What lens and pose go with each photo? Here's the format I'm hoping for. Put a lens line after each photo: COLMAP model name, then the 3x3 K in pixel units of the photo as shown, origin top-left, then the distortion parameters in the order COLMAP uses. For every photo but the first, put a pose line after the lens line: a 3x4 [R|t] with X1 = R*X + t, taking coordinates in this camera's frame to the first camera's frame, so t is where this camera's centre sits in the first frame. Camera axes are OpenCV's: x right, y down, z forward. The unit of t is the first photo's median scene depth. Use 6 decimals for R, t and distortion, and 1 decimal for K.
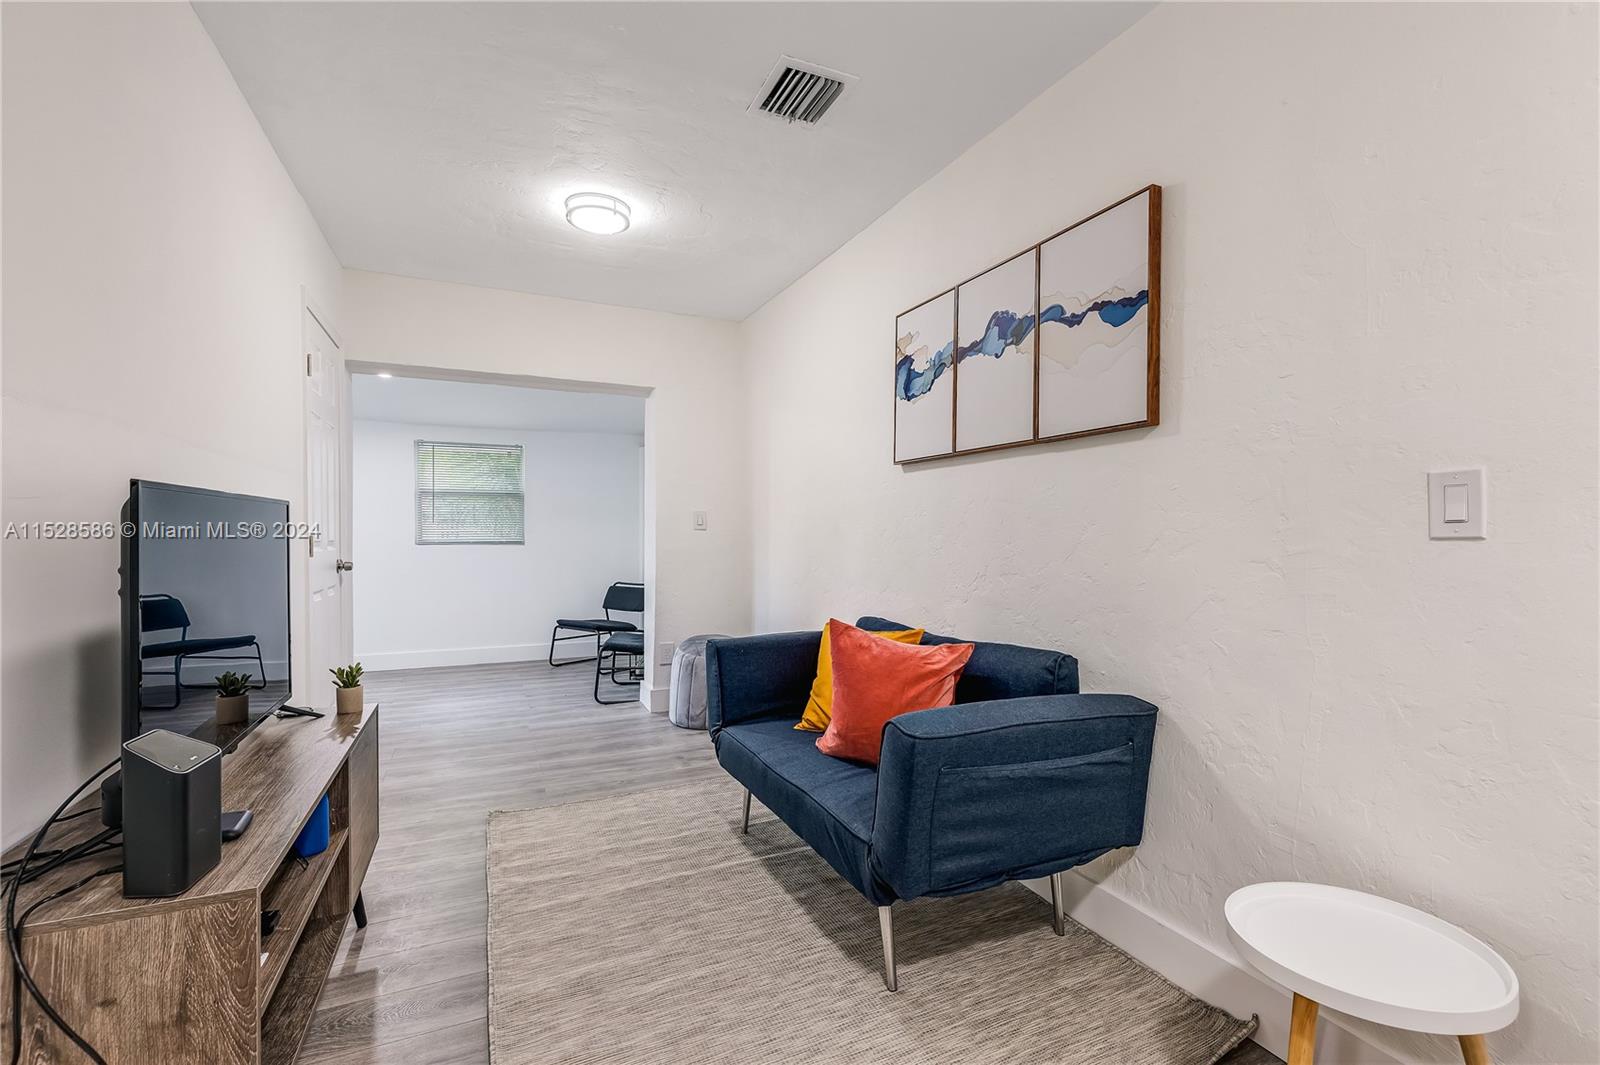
lens RADIAL K [[718.6, 0, 805.9], [0, 718.6, 540.1], [0, 0, 1]] dist [0.009353, -0.000069]
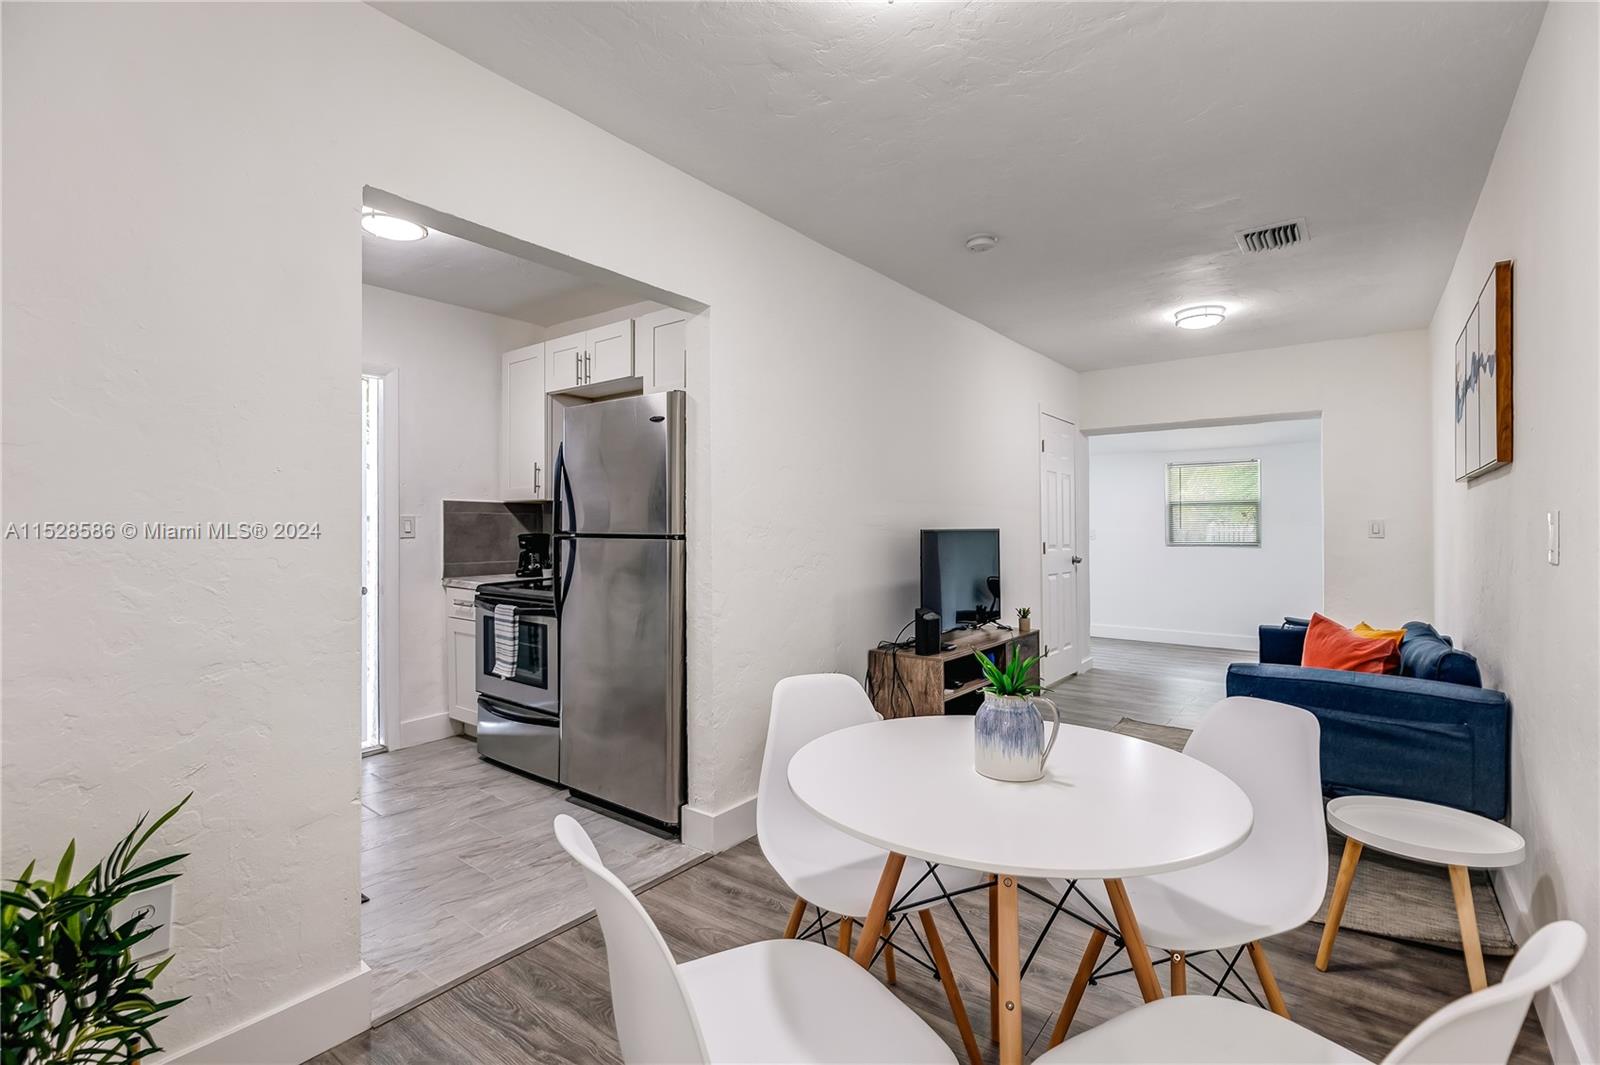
lens RADIAL K [[718.6, 0, 805.9], [0, 718.6, 540.1], [0, 0, 1]] dist [0.009353, -0.000069]
pose [[0.472485, 0.010226, -0.881279, 0.945243], [-0.006363, 0.999946, 0.008192, -0.033649], [0.881316, 0.001737, 0.472525, -0.553412]]
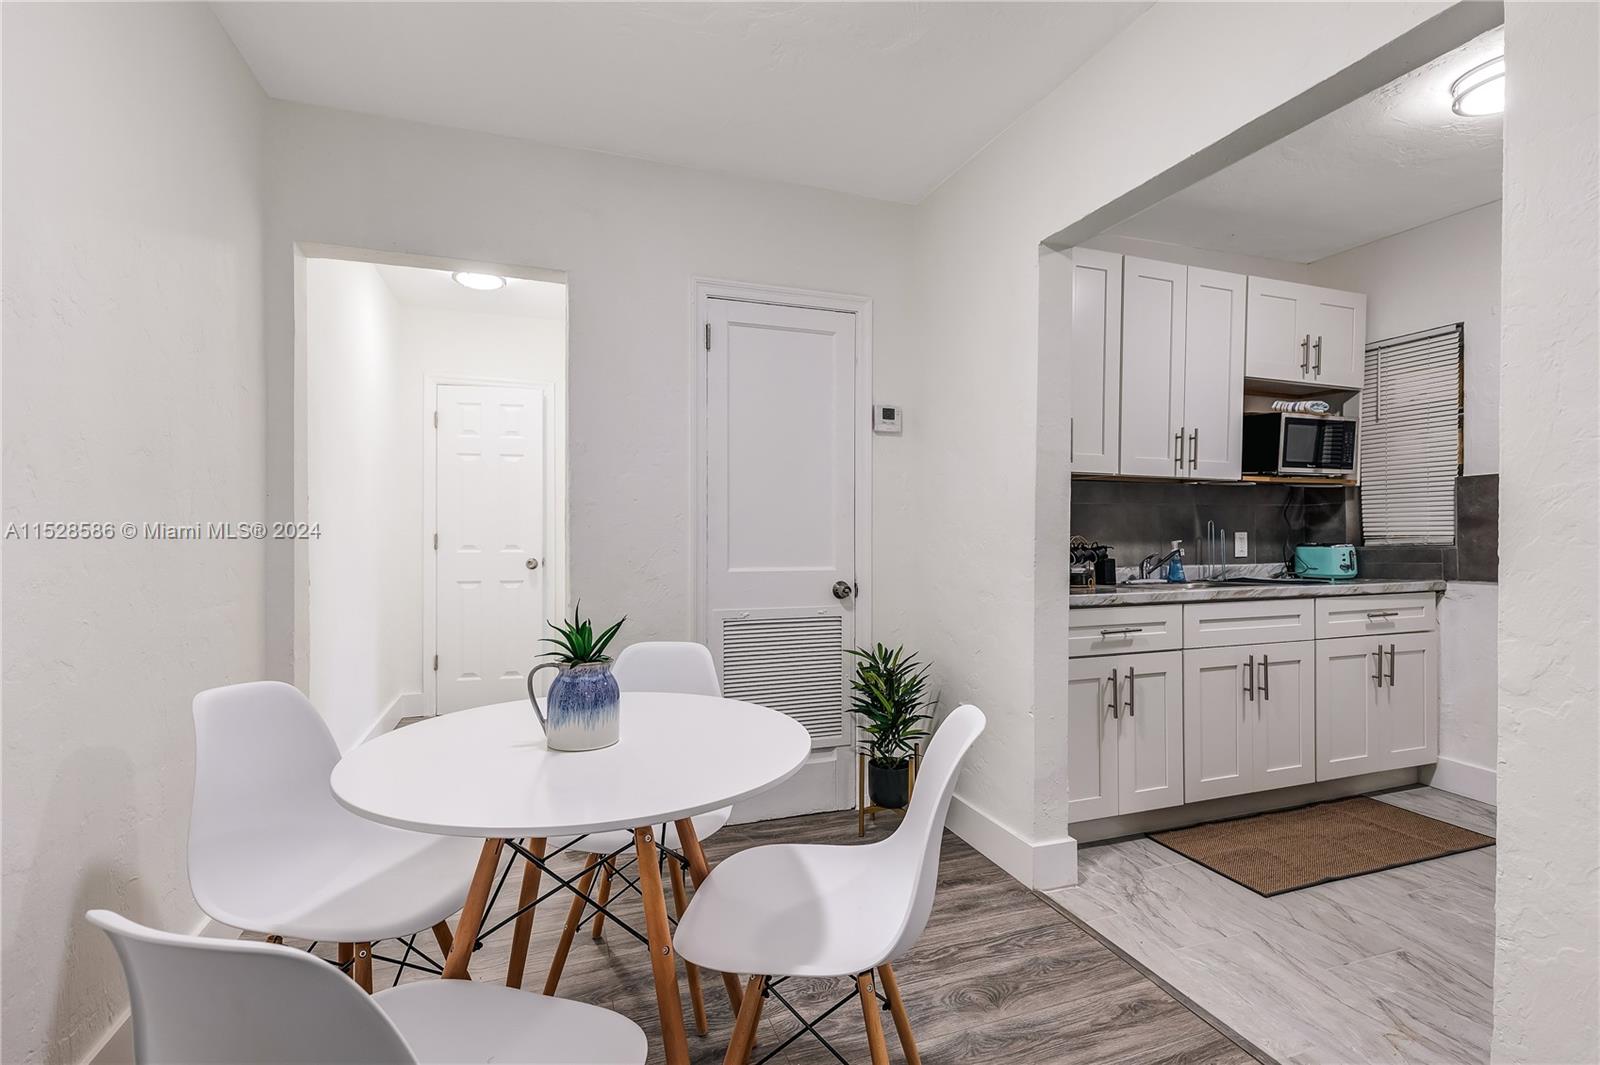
lens RADIAL K [[734.6, 0, 801.9], [0, 734.6, 538.2], [0, 0, 1]] dist [-0.000312, -0.000582]
pose [[-0.995177, -0.002024, 0.098076, 0.139655], [0.000783, 0.999591, 0.028572, -0.025004], [-0.098094, 0.028511, -0.994769, 0.644443]]
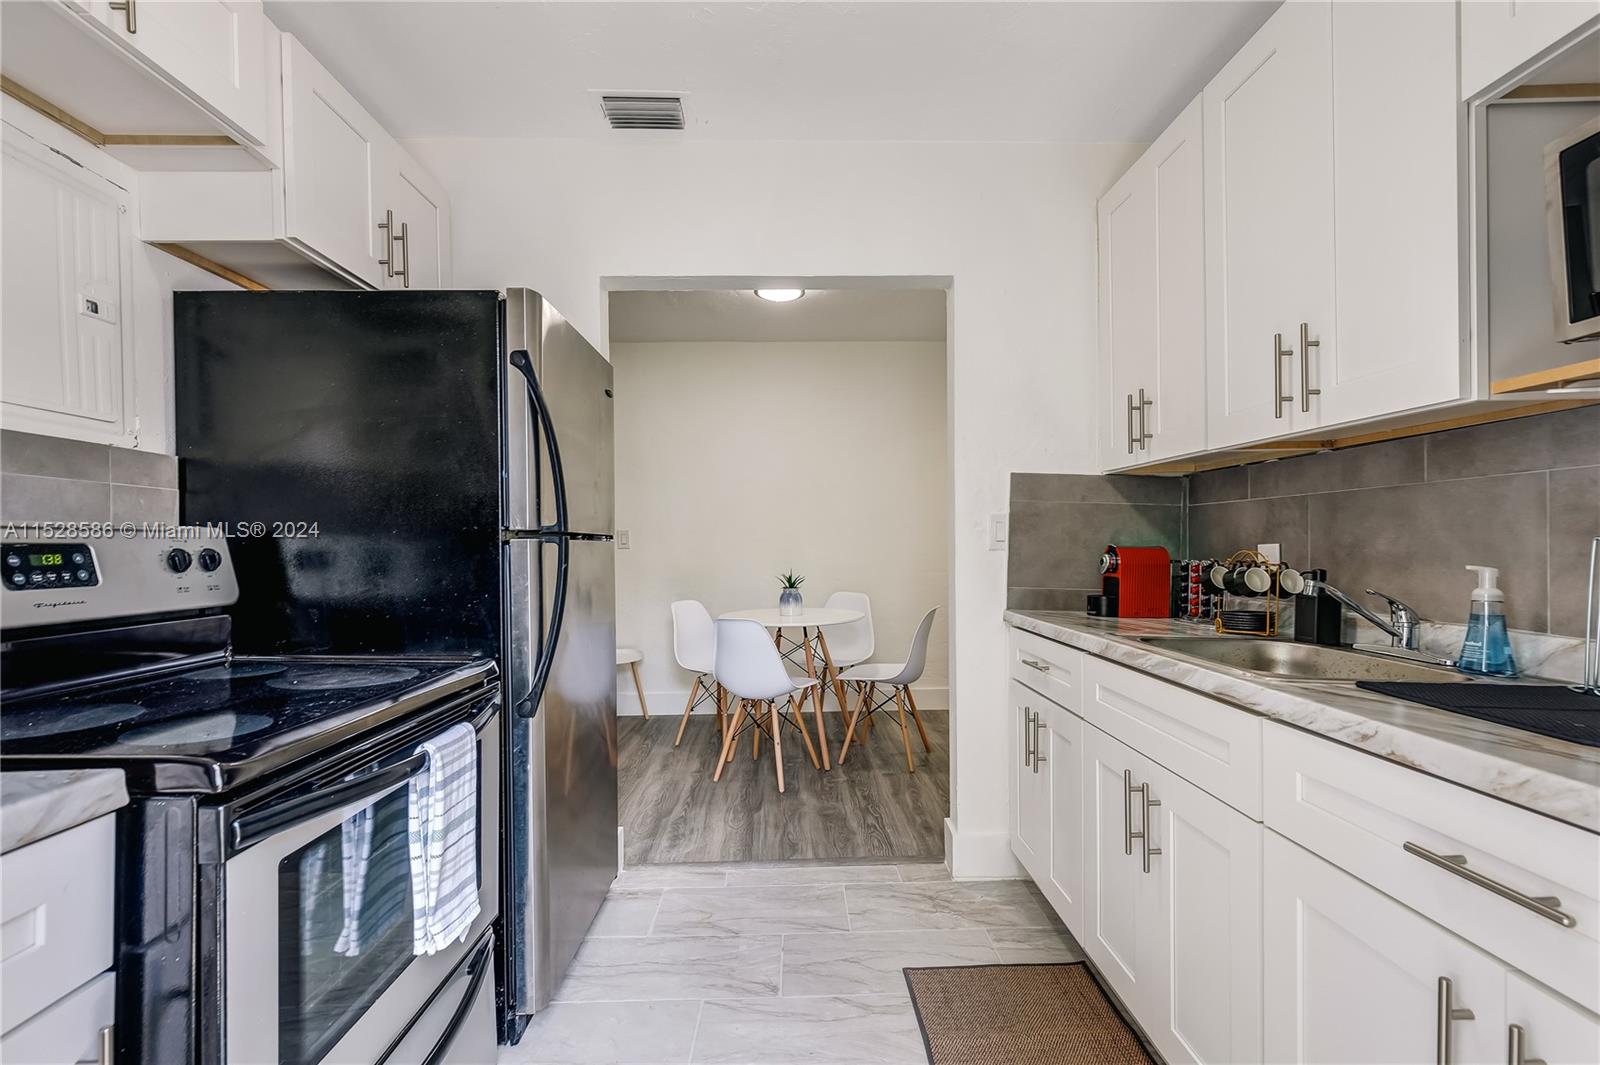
lens RADIAL K [[718.6, 0, 805.9], [0, 718.6, 540.1], [0, 0, 1]] dist [0.009353, -0.000069]
pose [[0.393447, -0.000816, 0.919347, -1.512259], [0.022835, 0.999700, -0.008886, -0.000849], [-0.919064, 0.024489, 0.393348, -0.920424]]
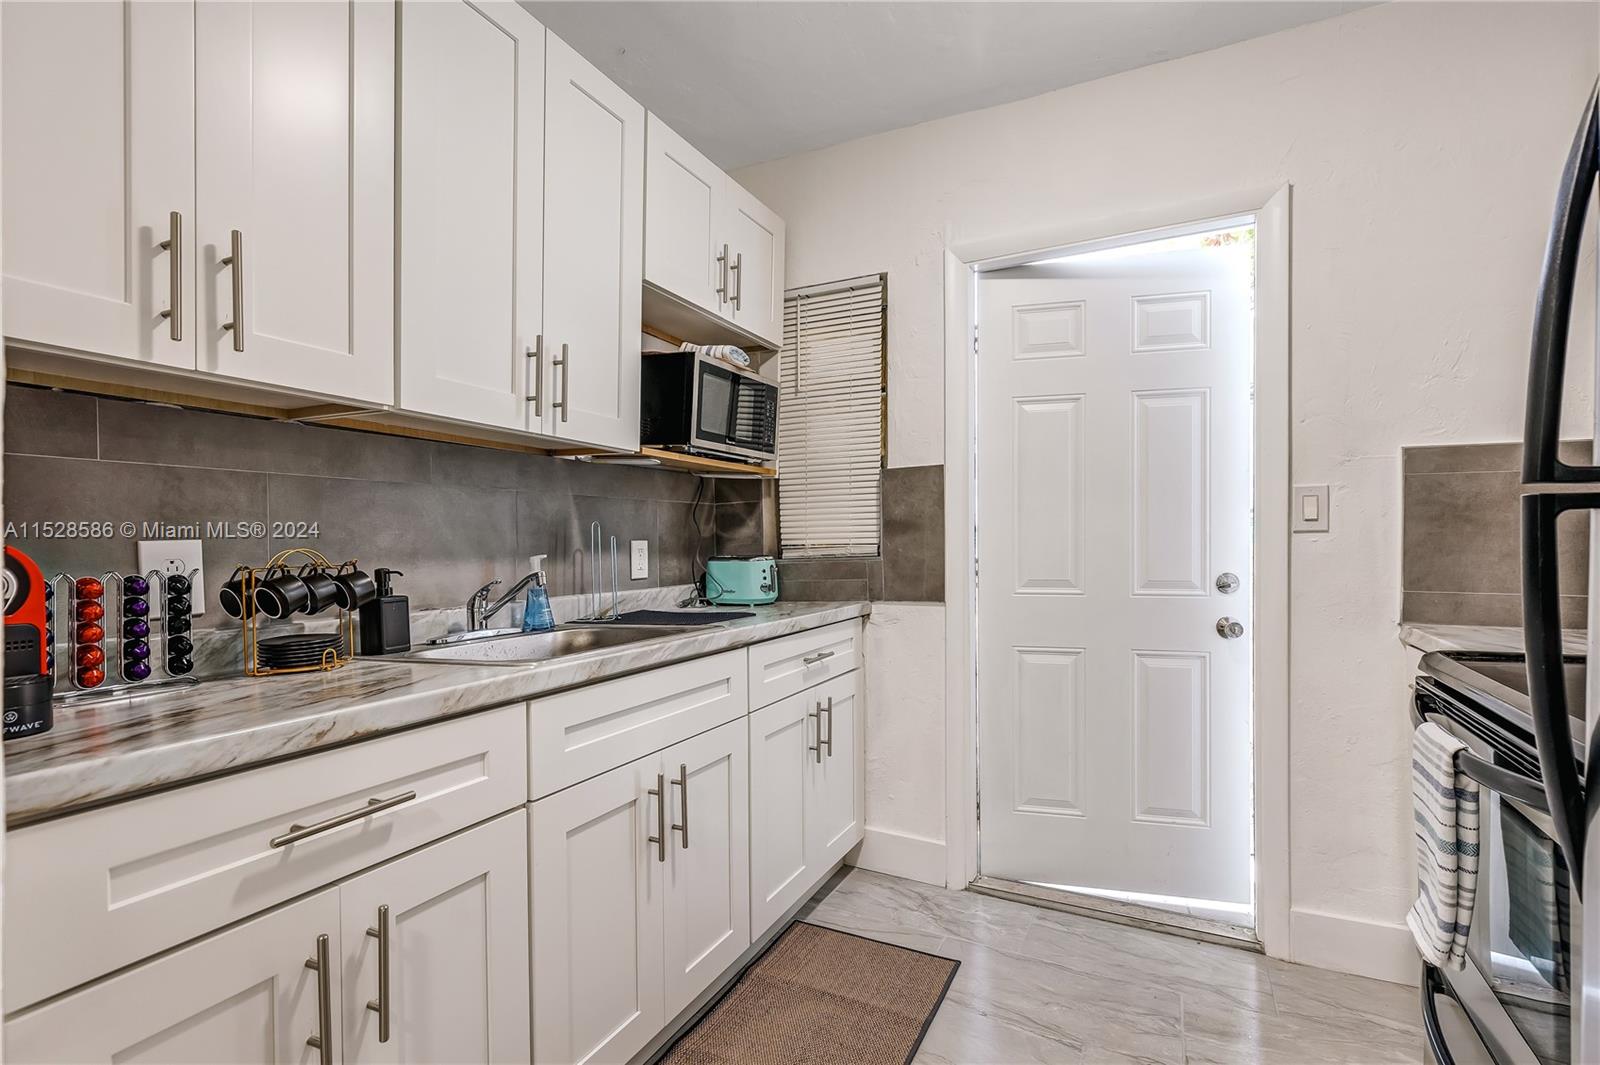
lens RADIAL K [[729.8, 0, 818.0], [0, 729.8, 536.6], [0, 0, 1]] dist [0.001640, 0.000098]
pose [[-0.773758, -0.003053, -0.633474, -0.262838], [-0.008757, 0.999944, 0.005877, -0.001637], [0.633421, 0.010094, -0.773742, -0.224978]]
